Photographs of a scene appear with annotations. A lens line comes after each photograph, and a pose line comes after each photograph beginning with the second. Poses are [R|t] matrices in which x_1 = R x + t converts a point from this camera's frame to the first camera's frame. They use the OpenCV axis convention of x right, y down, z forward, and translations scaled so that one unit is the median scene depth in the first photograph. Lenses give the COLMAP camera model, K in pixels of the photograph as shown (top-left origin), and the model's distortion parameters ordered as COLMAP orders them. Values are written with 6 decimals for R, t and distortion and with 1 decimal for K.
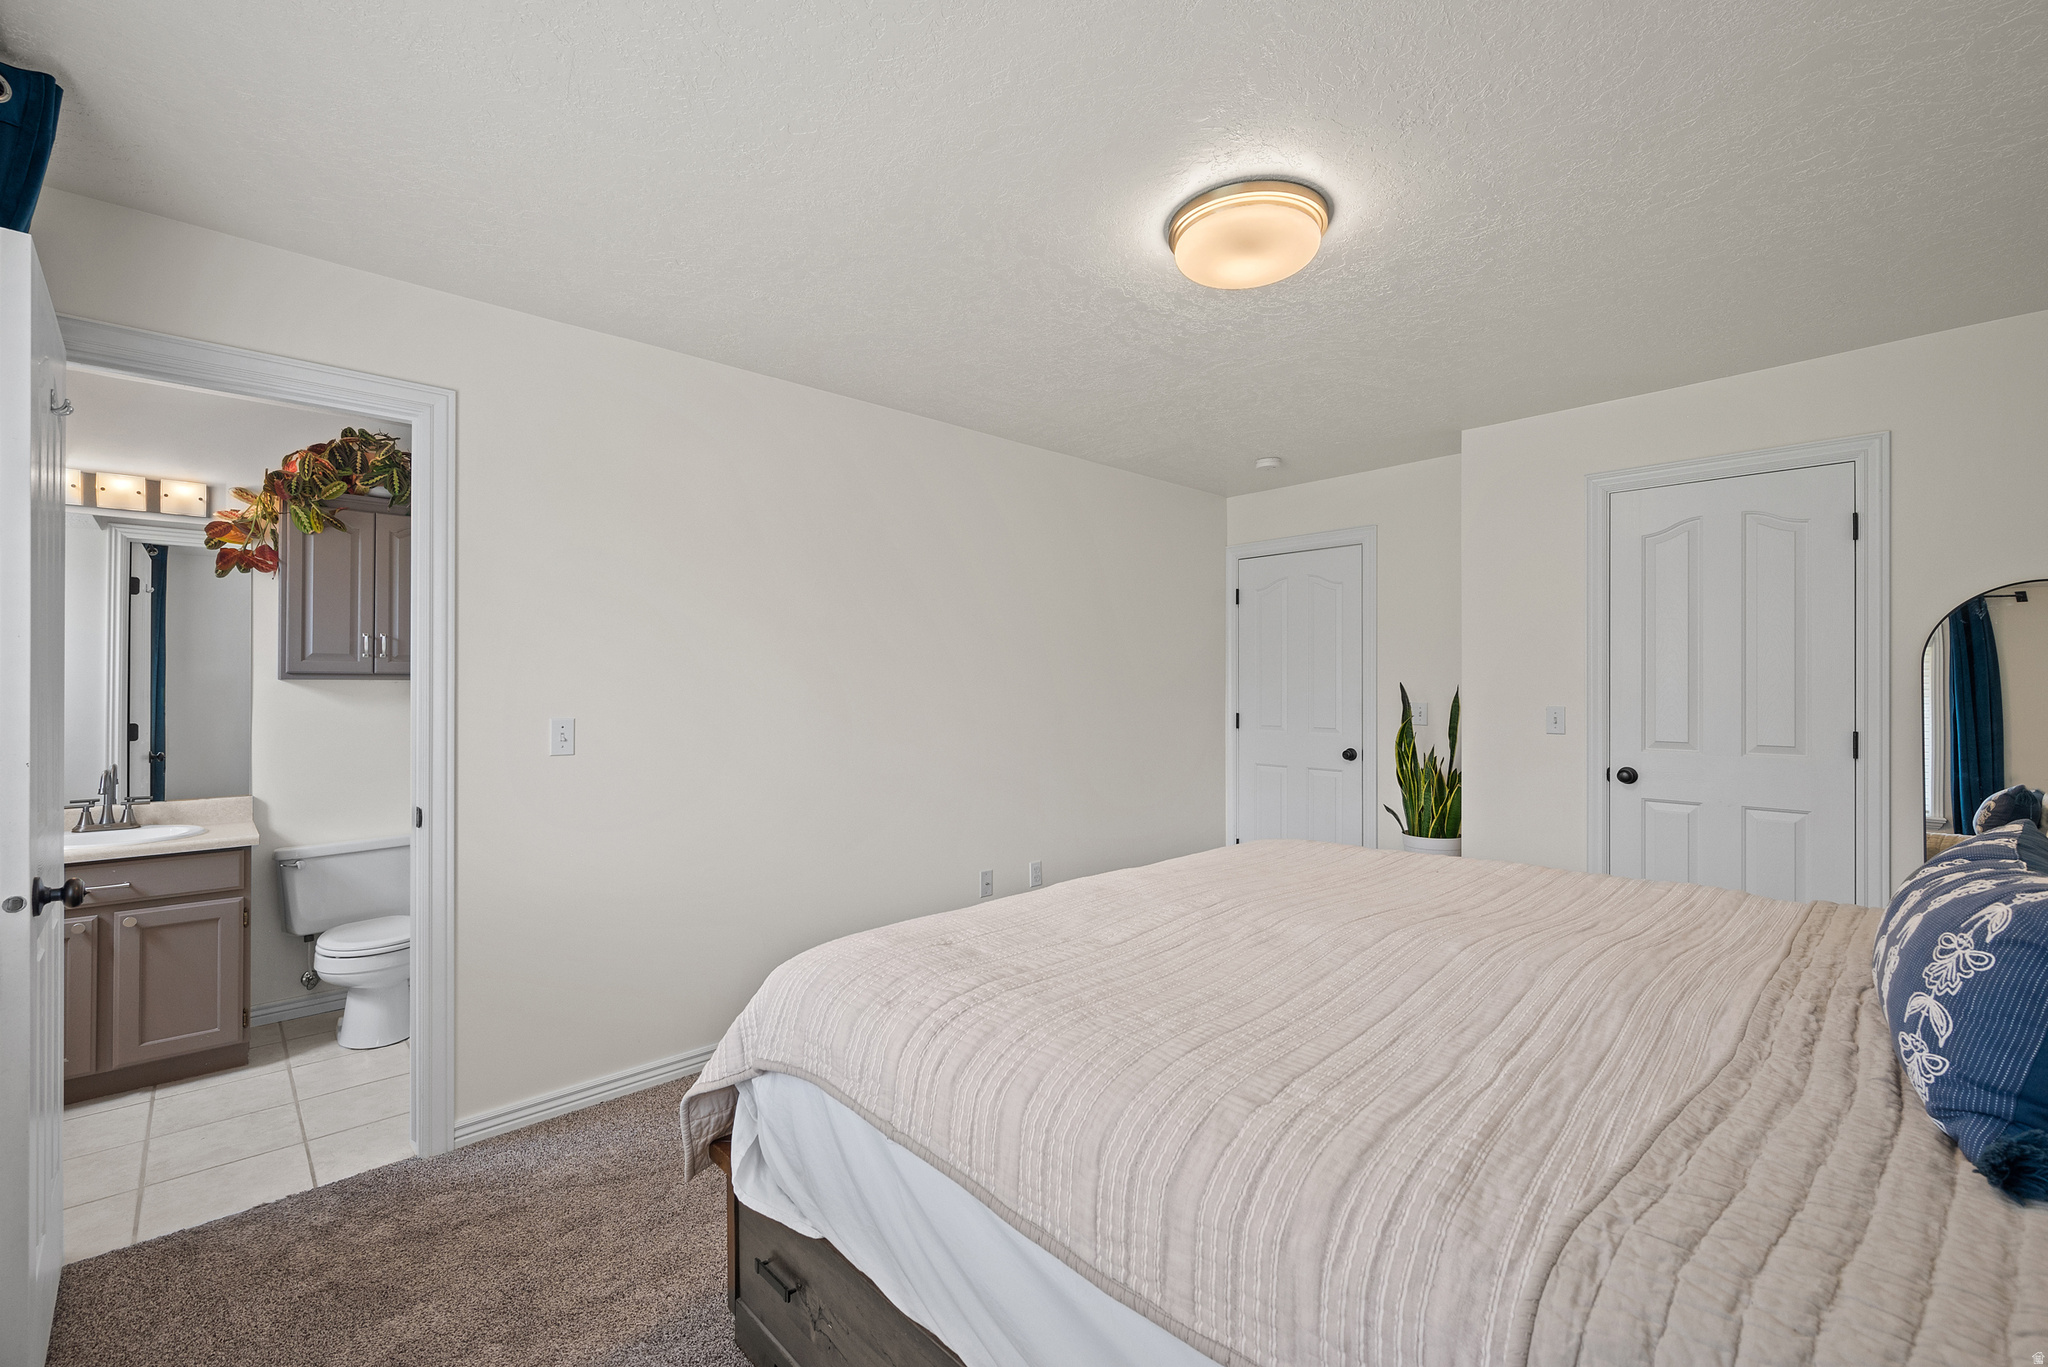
lens RADIAL K [[889.2, 0, 1032.3], [0, 889.2, 683.2], [0, 0, 1]] dist [0.001382, 0.000349]
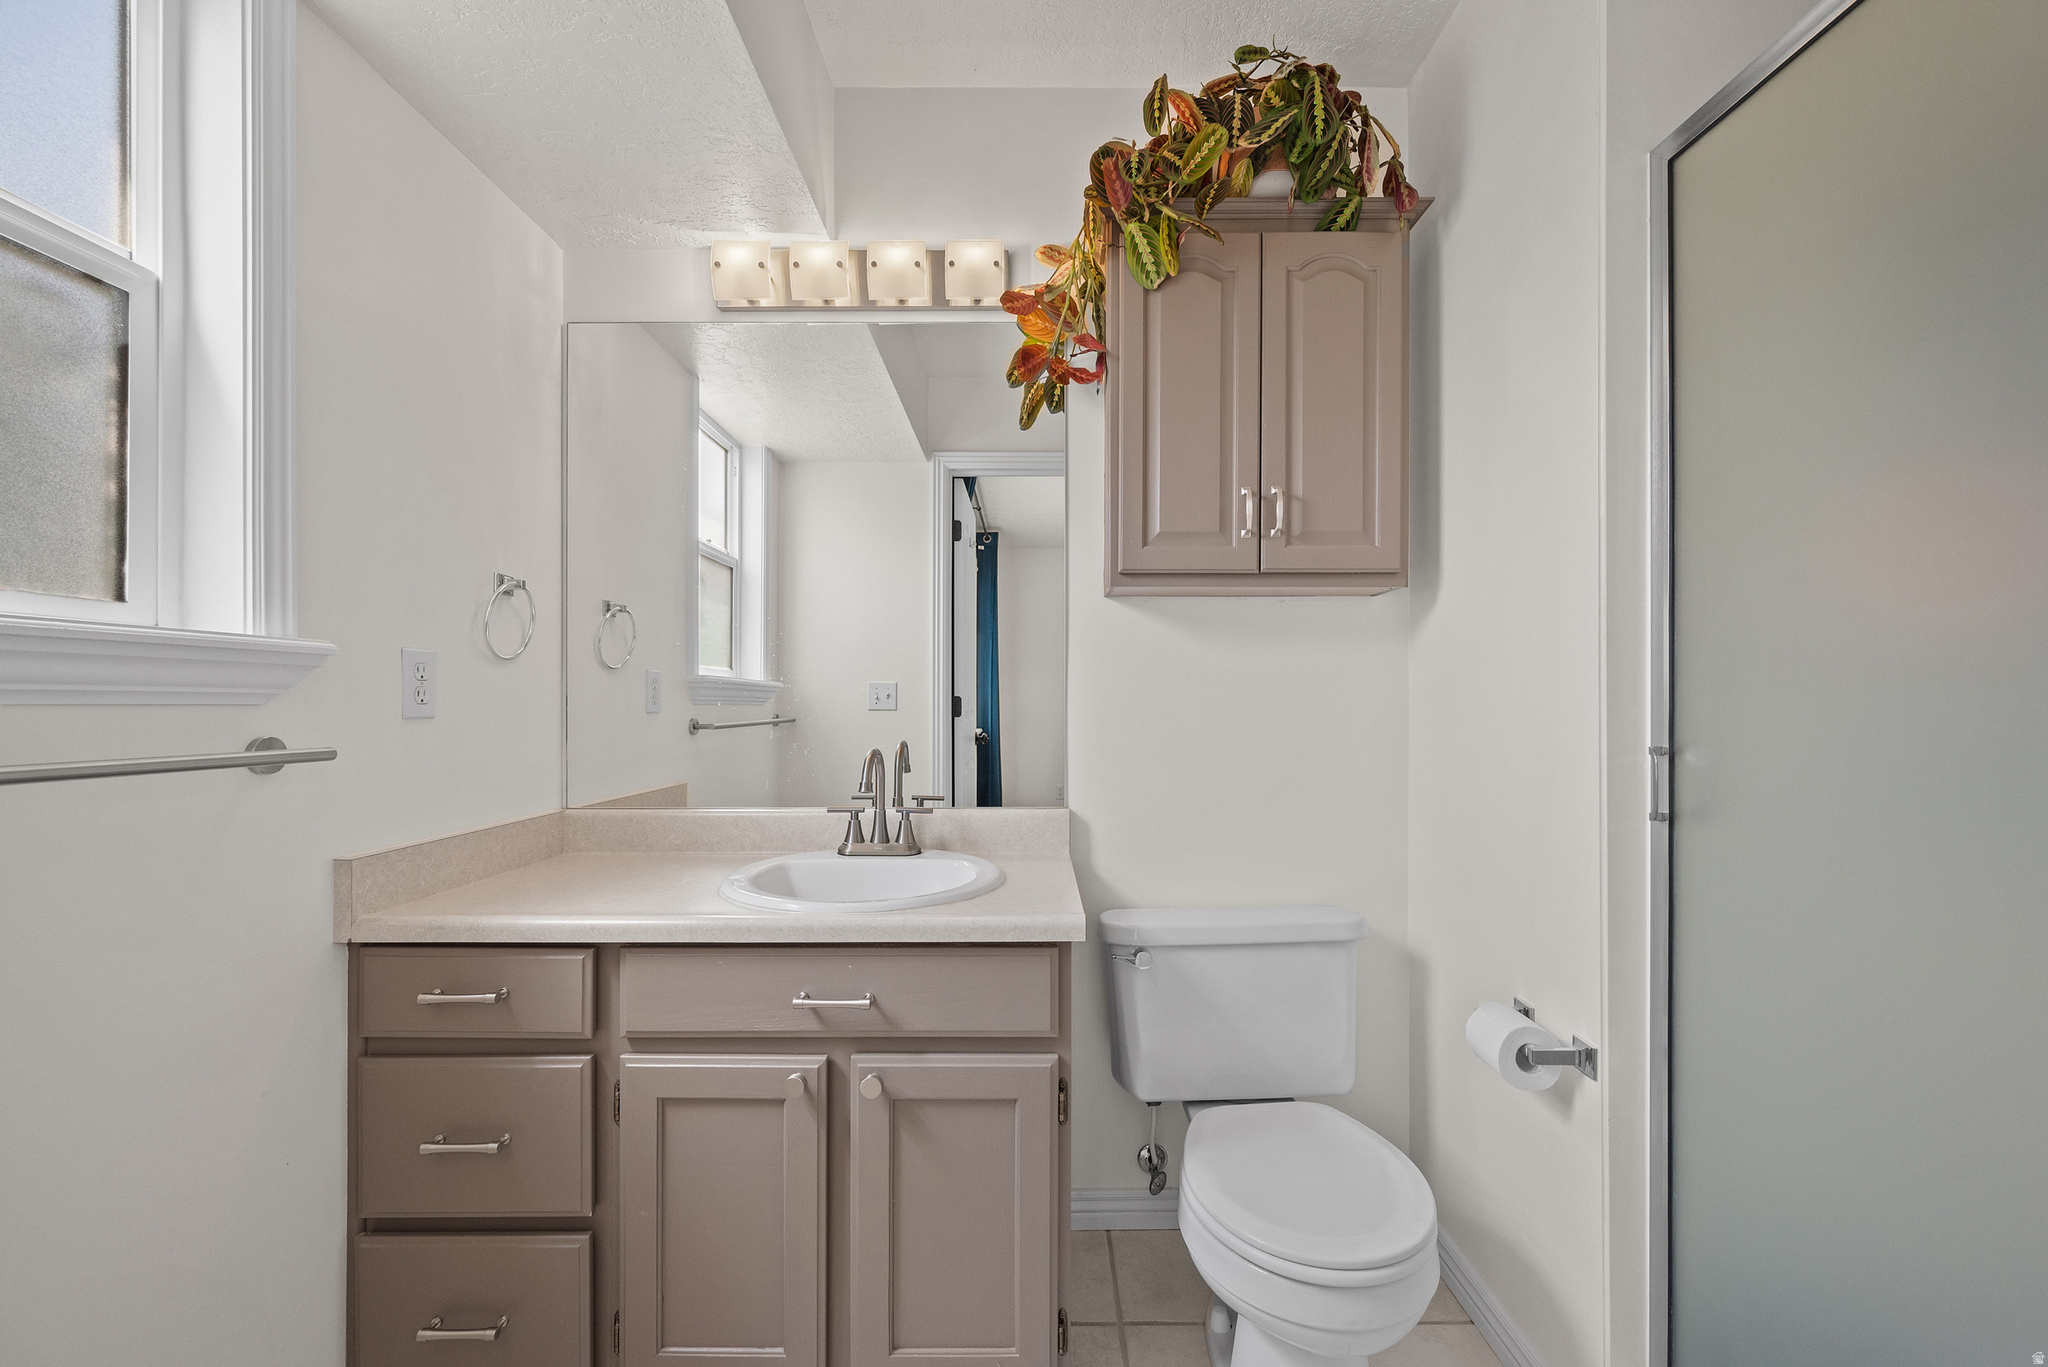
lens RADIAL K [[813.6, 0, 1031.0], [0, 813.6, 694.3], [0, 0, 1]] dist [-0.000383, -0.000041]
pose [[0.728369, -0.004062, -0.685173, -0.563689], [0.003183, 0.999992, -0.002545, 0.058760], [0.685178, -0.000327, 0.728376, 0.635802]]
